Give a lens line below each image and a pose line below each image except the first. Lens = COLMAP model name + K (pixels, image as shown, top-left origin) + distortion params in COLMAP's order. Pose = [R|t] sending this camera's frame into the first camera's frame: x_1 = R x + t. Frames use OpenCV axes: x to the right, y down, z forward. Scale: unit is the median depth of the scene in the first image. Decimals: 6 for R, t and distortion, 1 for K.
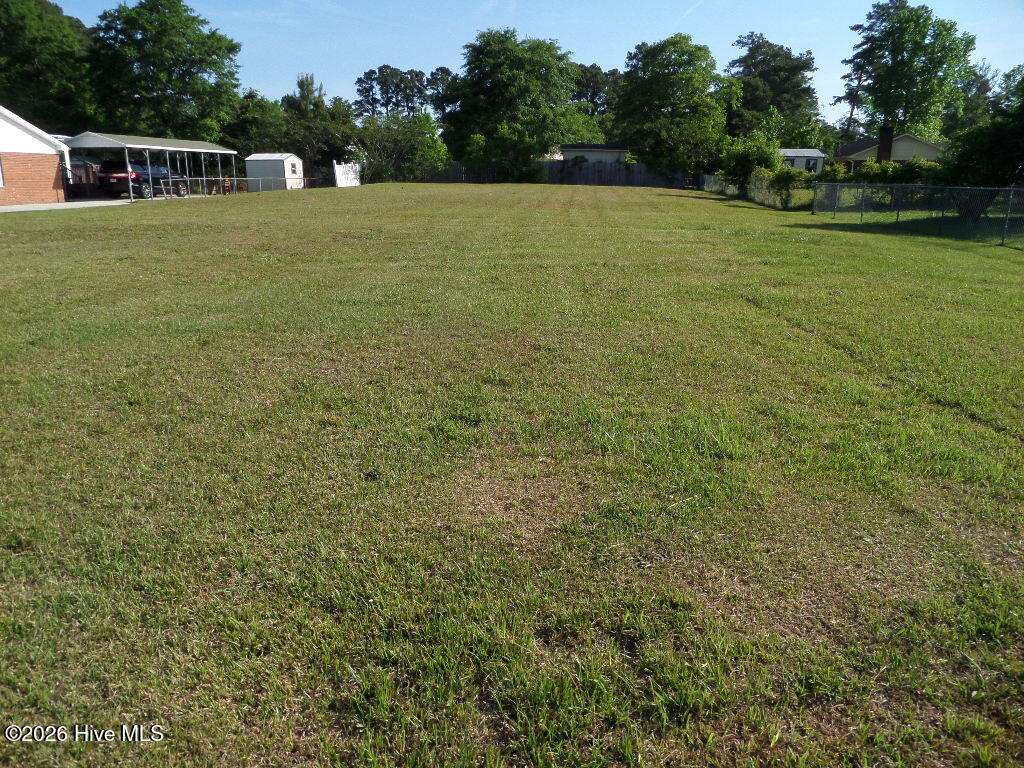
lens RADIAL K [[750.4, 0, 515.5], [0, 750.4, 391.0], [0, 0, 1]] dist [-0.000474, -0.028448]
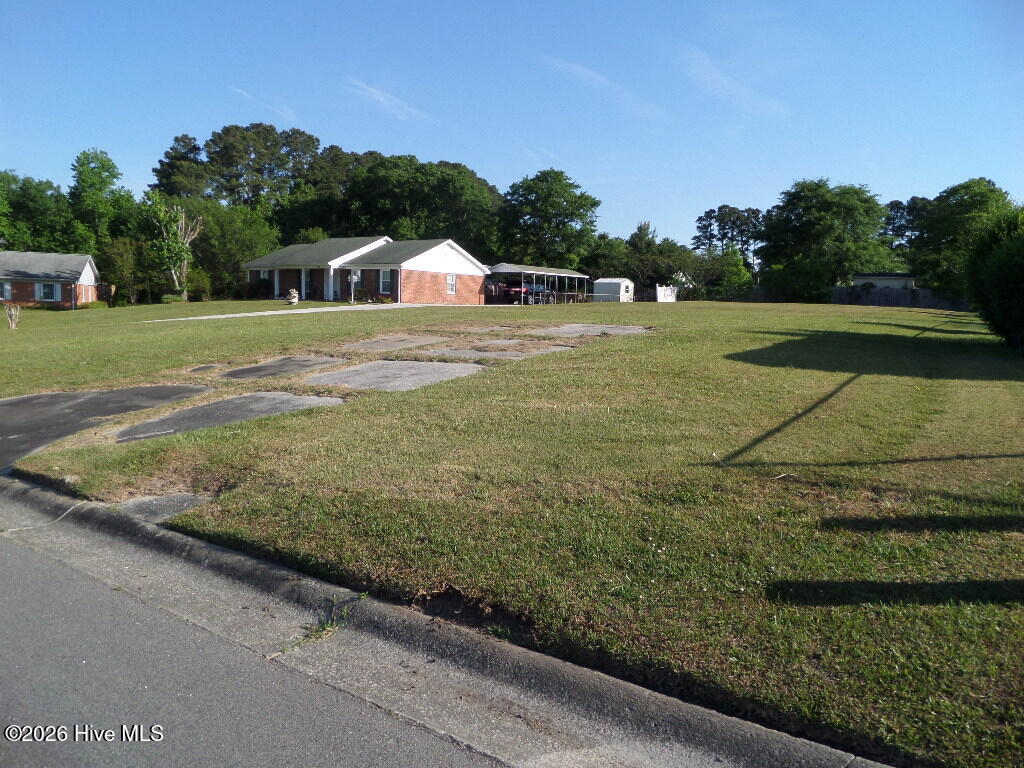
lens RADIAL K [[750.4, 0, 515.5], [0, 750.4, 391.0], [0, 0, 1]] dist [-0.000474, -0.028448]
pose [[0.906237, 0.067547, -0.417338, 0.087010], [-0.134573, 0.981897, -0.133298, 0.080525], [0.400779, 0.176962, 0.898922, -0.233779]]
